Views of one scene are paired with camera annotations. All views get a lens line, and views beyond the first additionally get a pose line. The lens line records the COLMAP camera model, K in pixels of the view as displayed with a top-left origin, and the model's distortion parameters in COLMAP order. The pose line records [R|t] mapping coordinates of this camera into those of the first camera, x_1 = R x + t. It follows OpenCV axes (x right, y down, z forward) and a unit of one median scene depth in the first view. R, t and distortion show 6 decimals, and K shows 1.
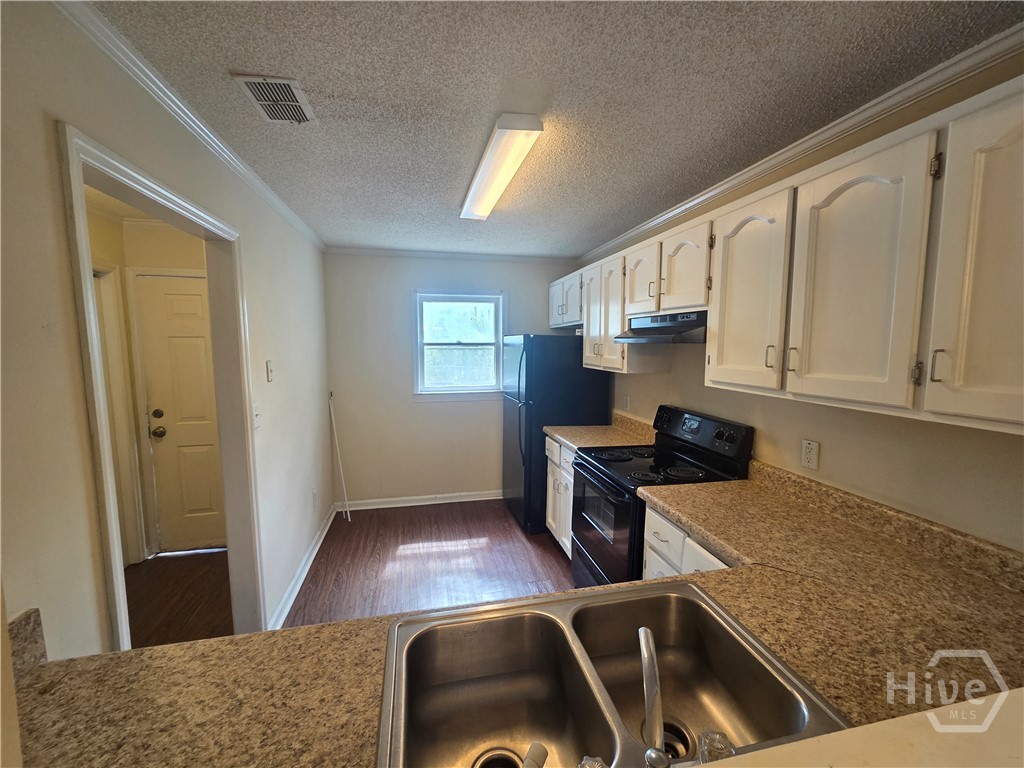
lens RADIAL K [[410.3, 0, 509.1], [0, 410.3, 384.6], [0, 0, 1]] dist [0.002460, 0.000105]
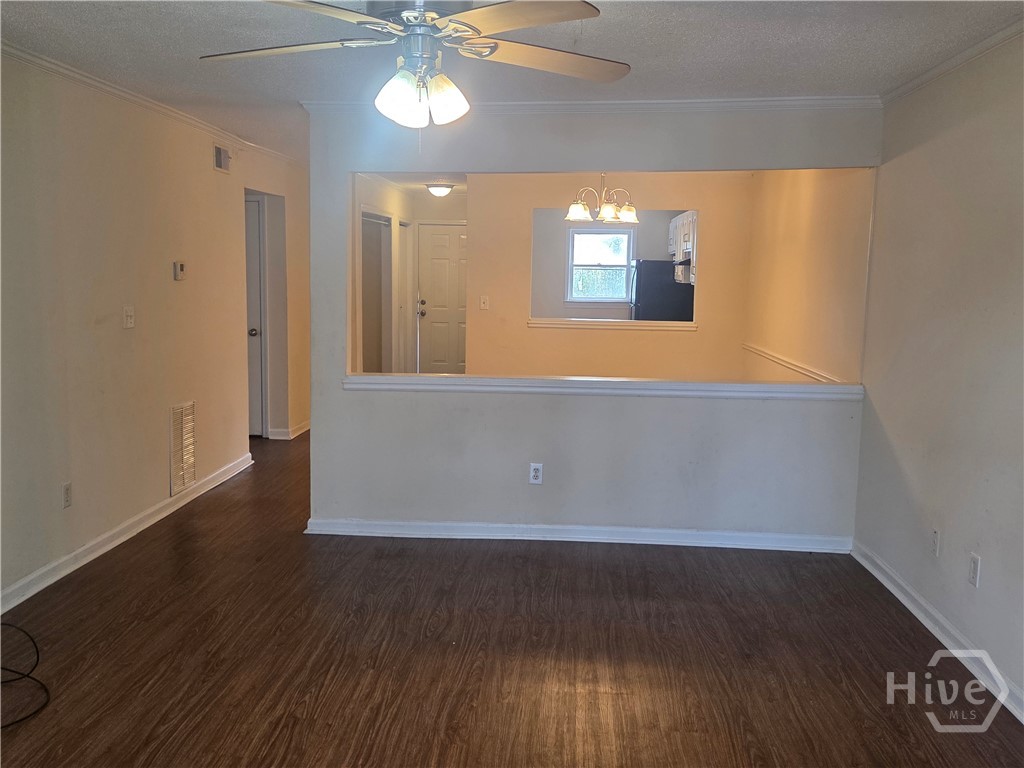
lens RADIAL K [[923.8, 0, 510.6], [0, 923.8, 383.2], [0, 0, 1]] dist [-0.001314, -0.000181]
pose [[0.964524, 0.047557, -0.259675, 0.457470], [-0.041417, 0.998719, 0.029070, 0.239009], [0.260725, -0.017284, 0.965259, -2.278713]]
